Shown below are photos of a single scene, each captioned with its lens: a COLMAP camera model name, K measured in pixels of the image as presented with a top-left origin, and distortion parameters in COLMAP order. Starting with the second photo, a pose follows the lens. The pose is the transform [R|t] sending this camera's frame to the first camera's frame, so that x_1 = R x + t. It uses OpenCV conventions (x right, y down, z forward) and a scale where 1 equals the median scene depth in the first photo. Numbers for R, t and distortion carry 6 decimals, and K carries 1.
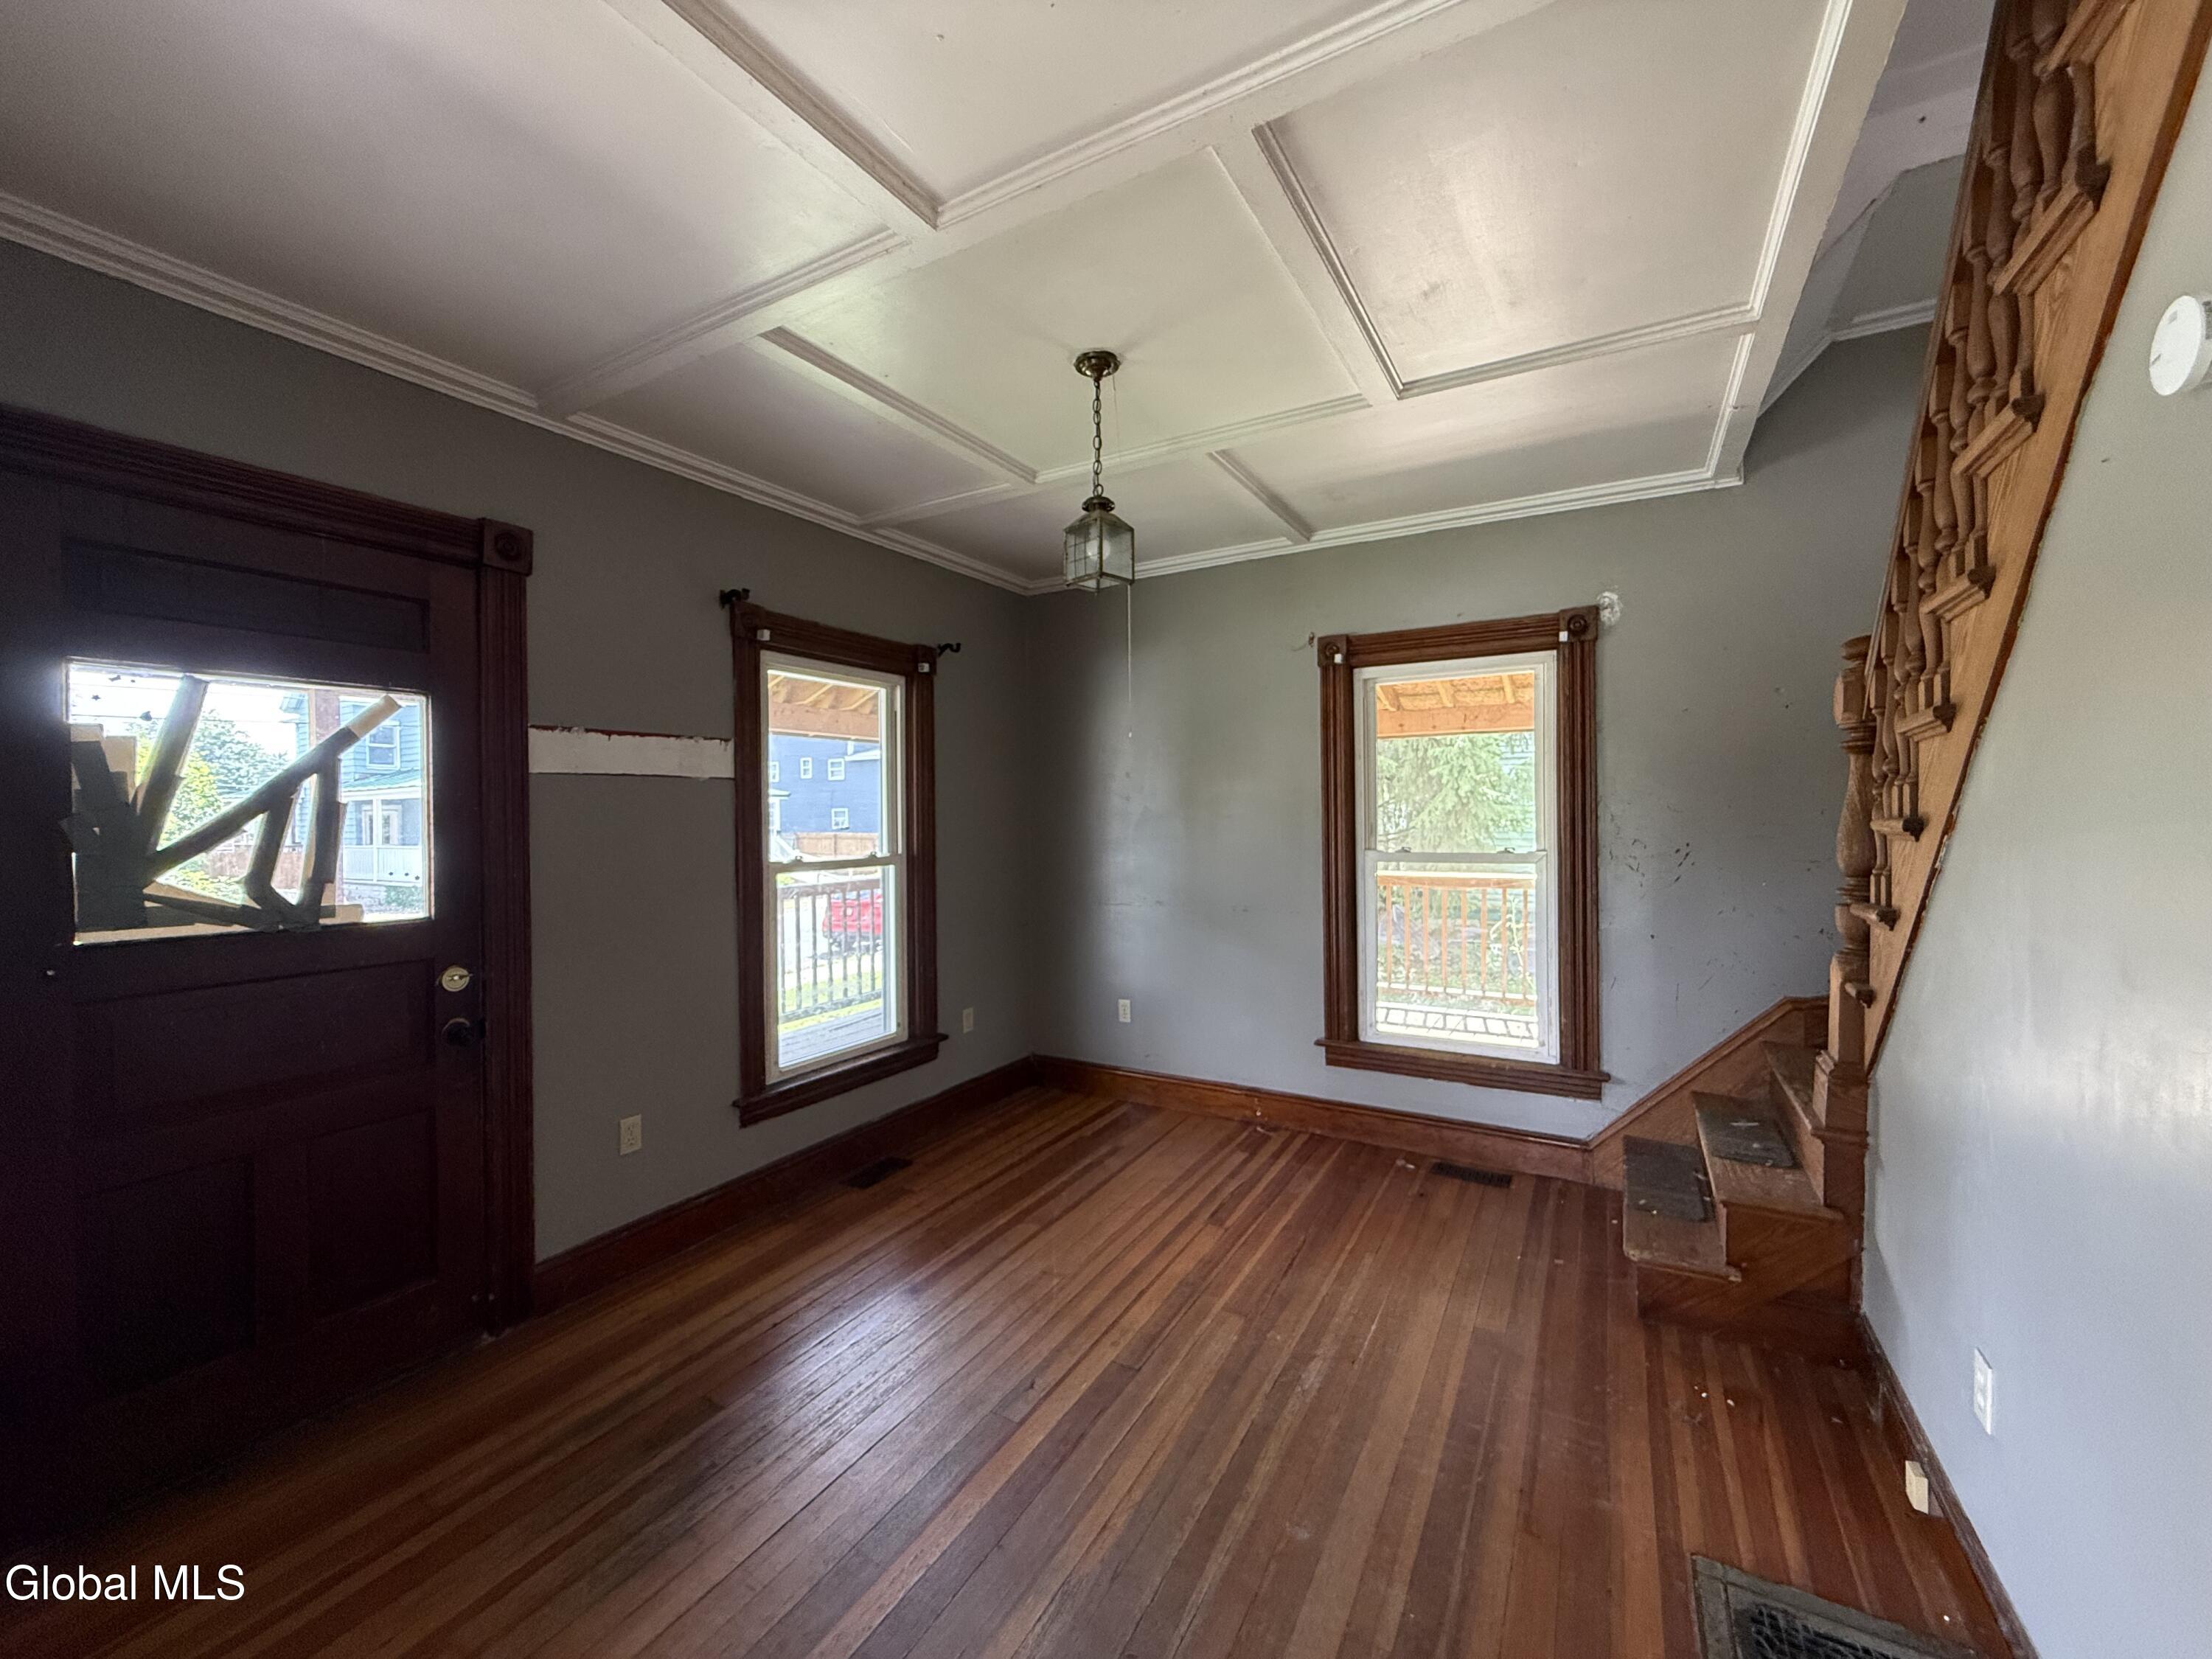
lens RADIAL K [[879.5, 0, 1095.5], [0, 879.5, 828.8], [0, 0, 1]] dist [0.001484, -0.000595]
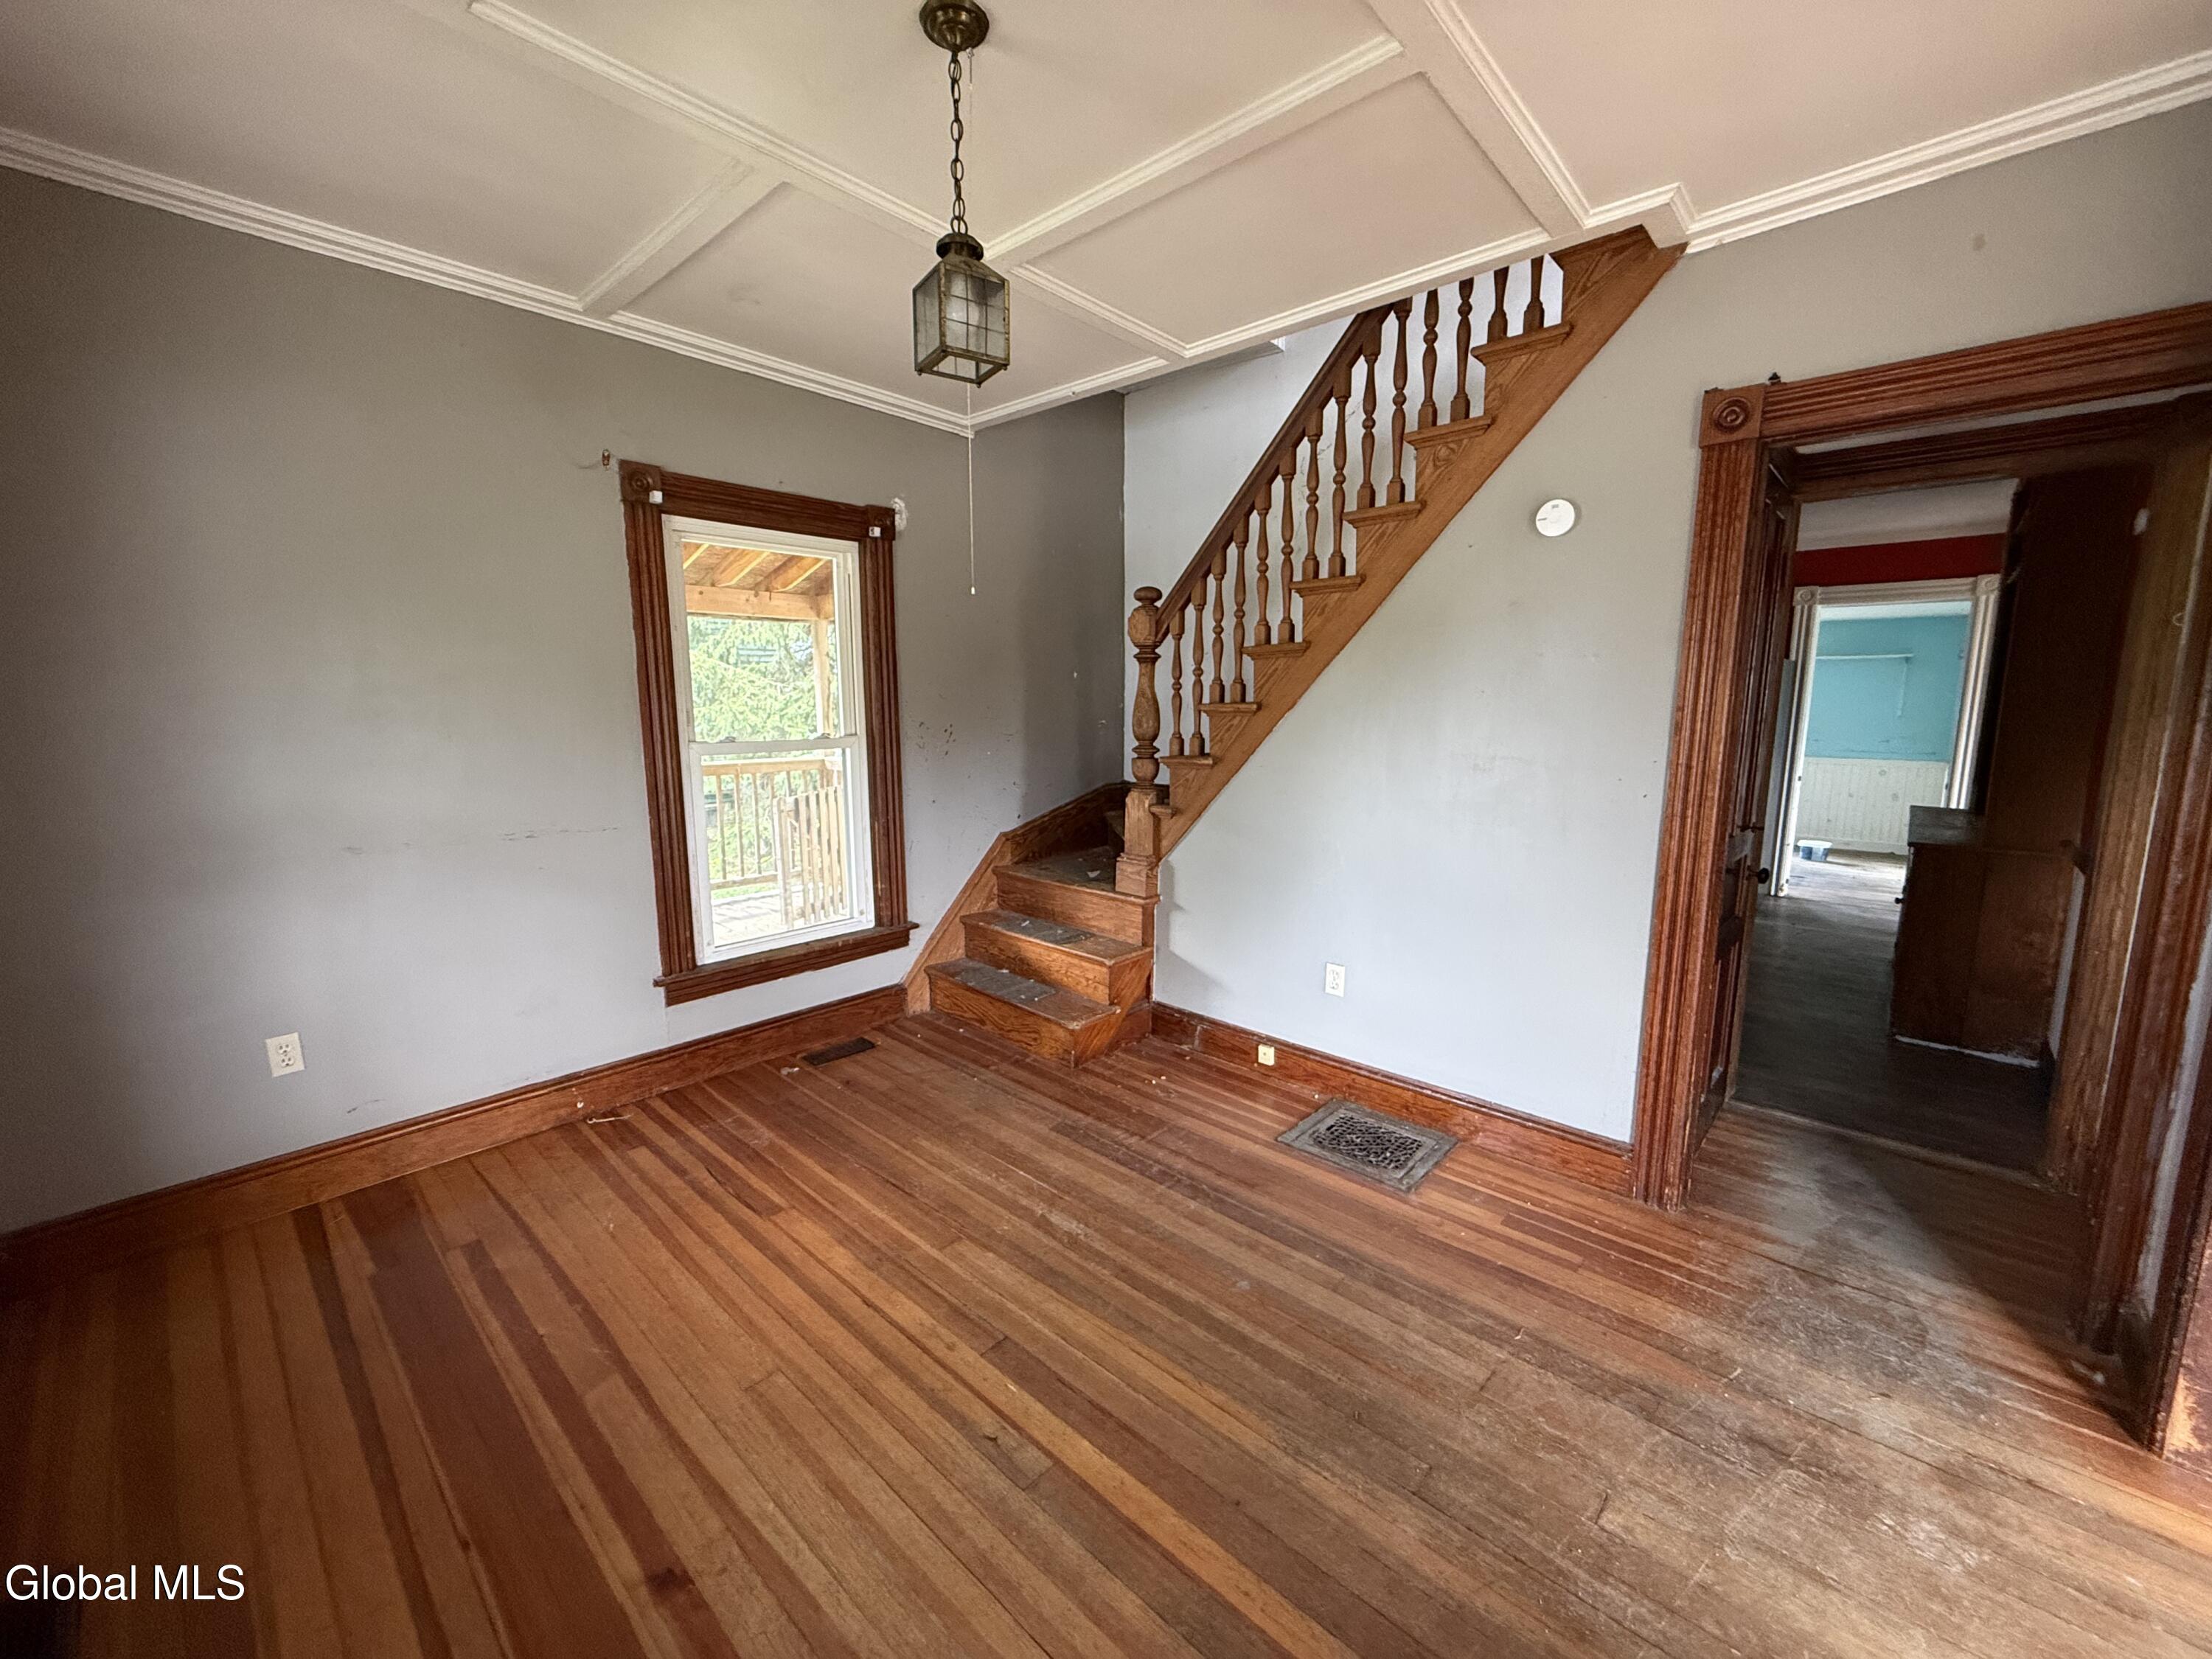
lens RADIAL K [[879.5, 0, 1098.5], [0, 879.5, 821.9], [0, 0, 1]] dist [0.001484, -0.000595]
pose [[0.210472, -0.125138, 0.969558, -0.493260], [0.013023, 0.992044, 0.125213, 0.000625], [-0.977513, -0.013727, 0.210427, 0.507619]]
